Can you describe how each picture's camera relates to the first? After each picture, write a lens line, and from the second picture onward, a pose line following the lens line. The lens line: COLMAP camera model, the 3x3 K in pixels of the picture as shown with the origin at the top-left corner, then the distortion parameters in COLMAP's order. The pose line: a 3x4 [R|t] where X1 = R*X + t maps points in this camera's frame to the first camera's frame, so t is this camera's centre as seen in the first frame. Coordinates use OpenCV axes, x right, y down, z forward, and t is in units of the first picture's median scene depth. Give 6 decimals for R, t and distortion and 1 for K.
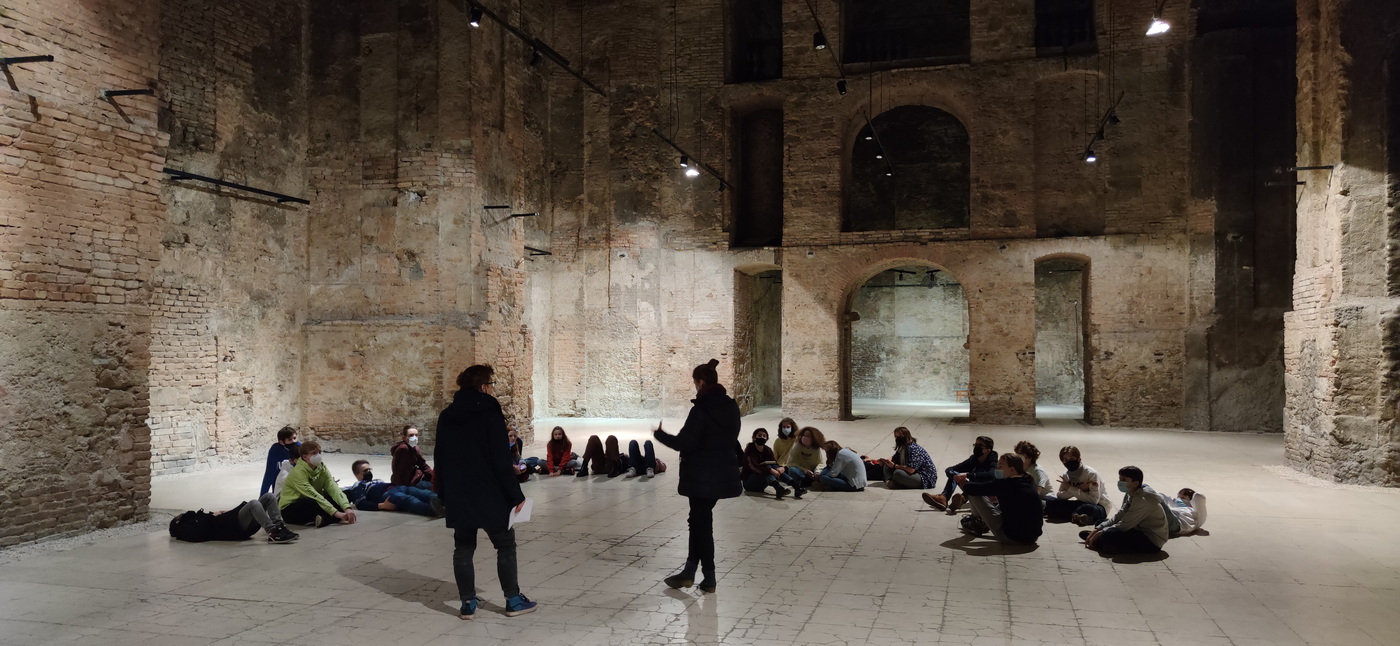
lens RADIAL K [[986.8, 0, 705.8], [0, 986.8, 335.7], [0, 0, 1]] dist [0.074115, -0.062873]
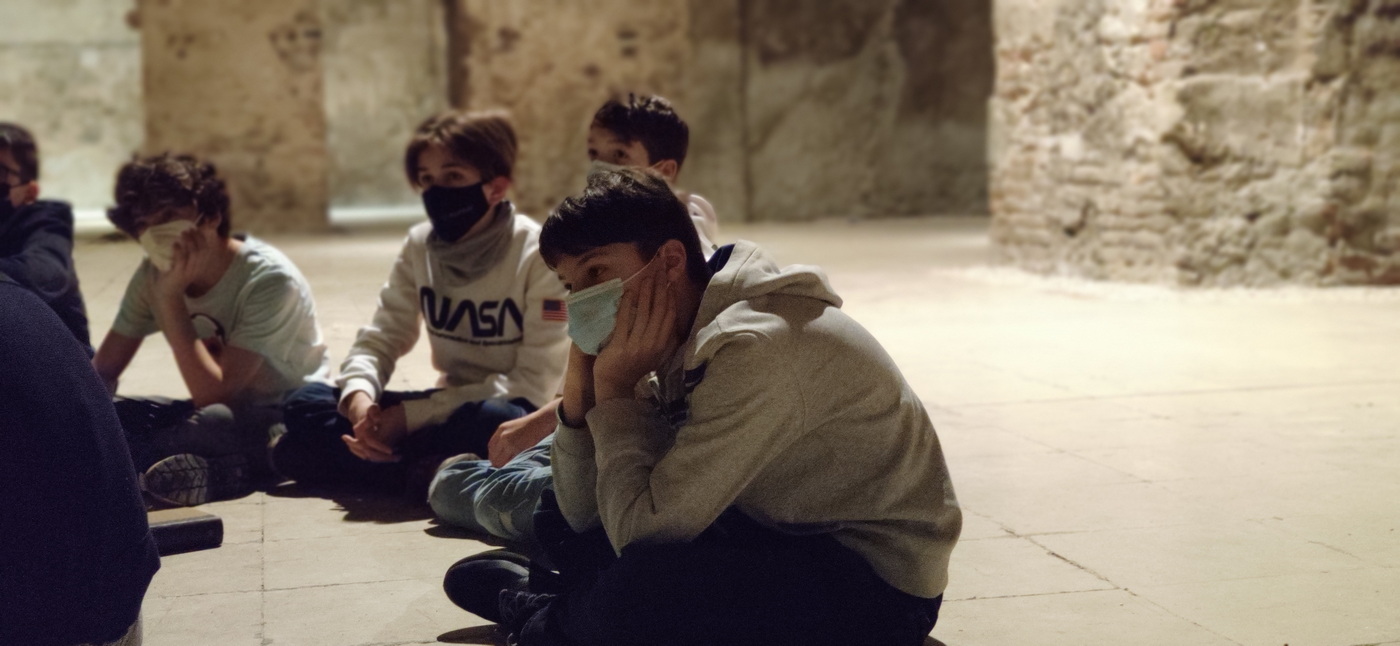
lens RADIAL K [[2036.2, 0, 690.1], [0, 2036.2, 319.6], [0, 0, 1]] dist [0.130402, 0.000000]
pose [[0.886281, -0.056280, 0.459716, 0.100255], [0.012699, 0.995169, 0.097350, 0.049476], [-0.462974, -0.080441, 0.882714, 0.269024]]
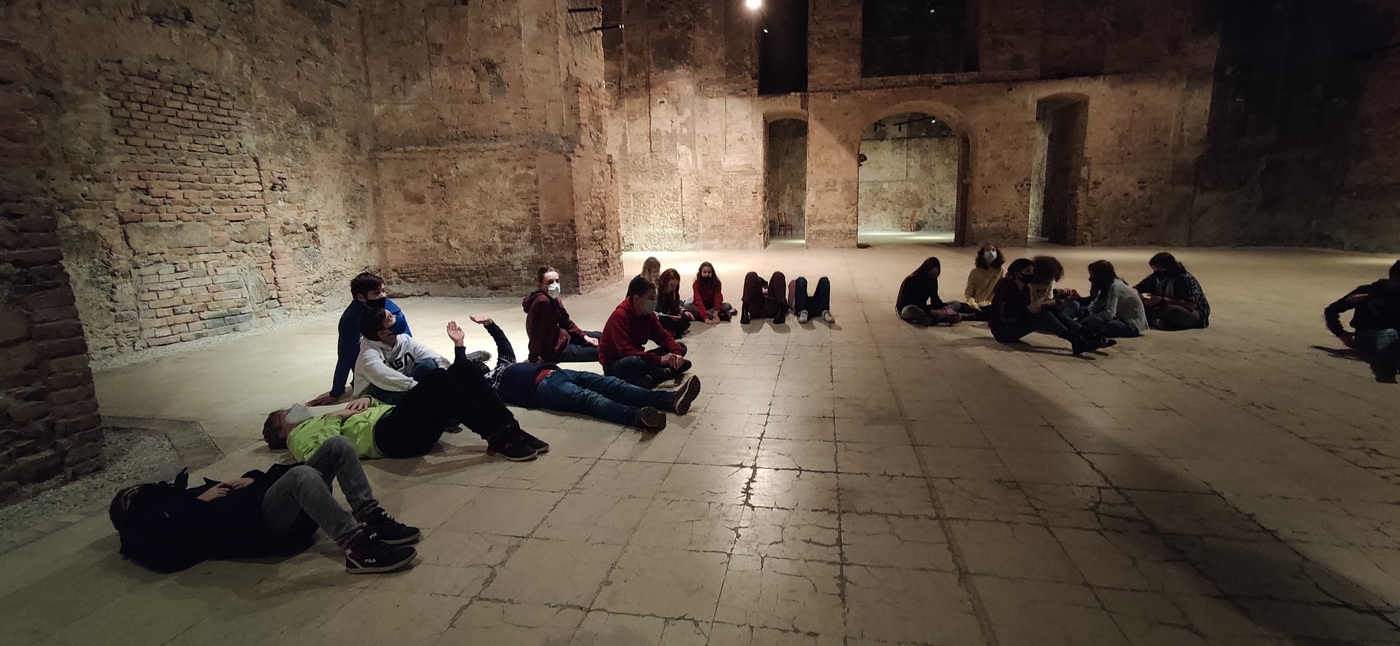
lens RADIAL K [[635.3, 0, 706.7], [0, 635.3, 319.2], [0, 0, 1]] dist [0.010367, 0.004591]
pose [[0.995237, -0.036321, 0.090463, -0.116980], [0.018337, 0.981182, 0.192210, 0.021638], [-0.095742, -0.189636, 0.977175, 0.280830]]
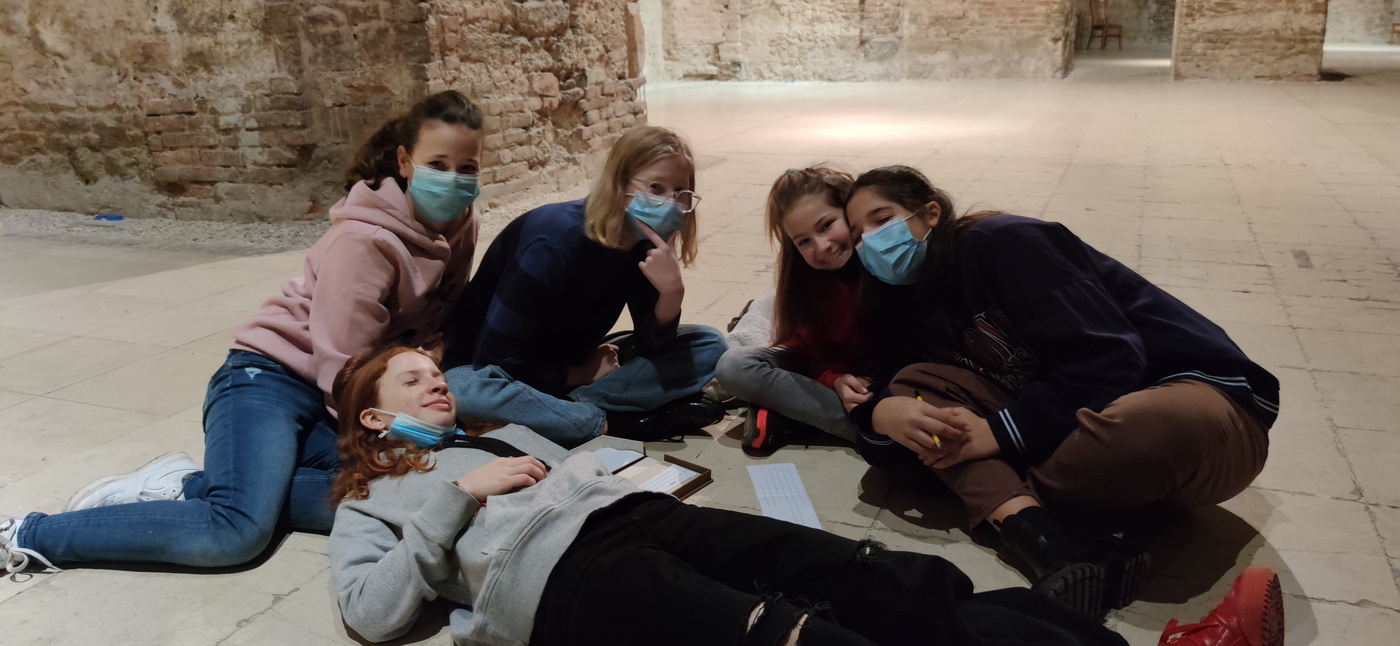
lens RADIAL K [[1125.9, 0, 715.0], [0, 1125.9, 307.7], [0, 0, 1]] dist [0.002780, -0.021569]
pose [[0.995795, 0.003367, -0.091552, -0.091031], [0.021854, 0.961745, 0.273072, 0.042945], [0.088969, -0.273924, 0.957627, 0.488905]]
